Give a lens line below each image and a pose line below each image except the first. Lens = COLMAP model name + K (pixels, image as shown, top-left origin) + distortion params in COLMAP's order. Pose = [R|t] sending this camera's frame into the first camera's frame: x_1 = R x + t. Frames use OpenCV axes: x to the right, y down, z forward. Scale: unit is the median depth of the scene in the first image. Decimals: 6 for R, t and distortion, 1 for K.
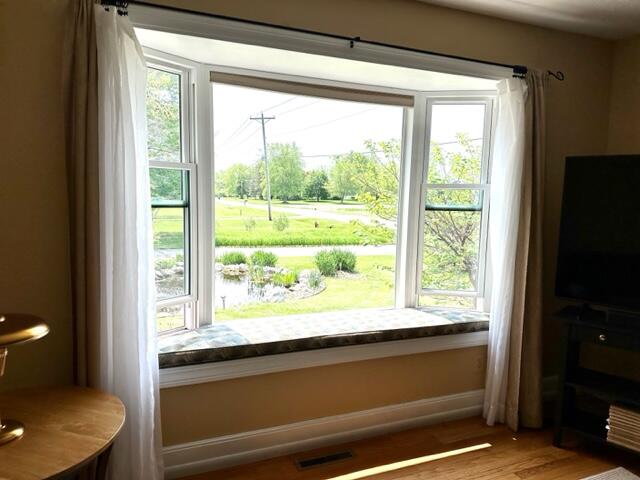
lens RADIAL K [[455.5, 0, 319.6], [0, 455.5, 237.9], [0, 0, 1]] dist [0.025263, 0.001695]
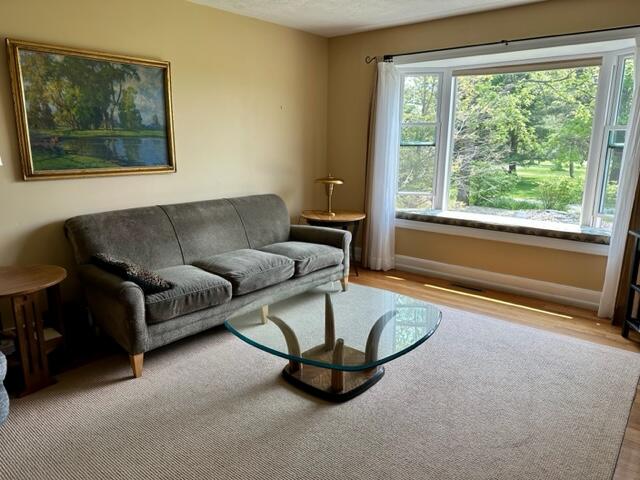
lens RADIAL K [[455.5, 0, 319.6], [0, 455.5, 239.2], [0, 0, 1]] dist [0.025263, 0.001695]
pose [[0.479559, 0.174695, -0.859945, 1.126672], [-0.078842, 0.984597, 0.156051, 0.053922], [0.873961, -0.007036, 0.485945, -0.339101]]
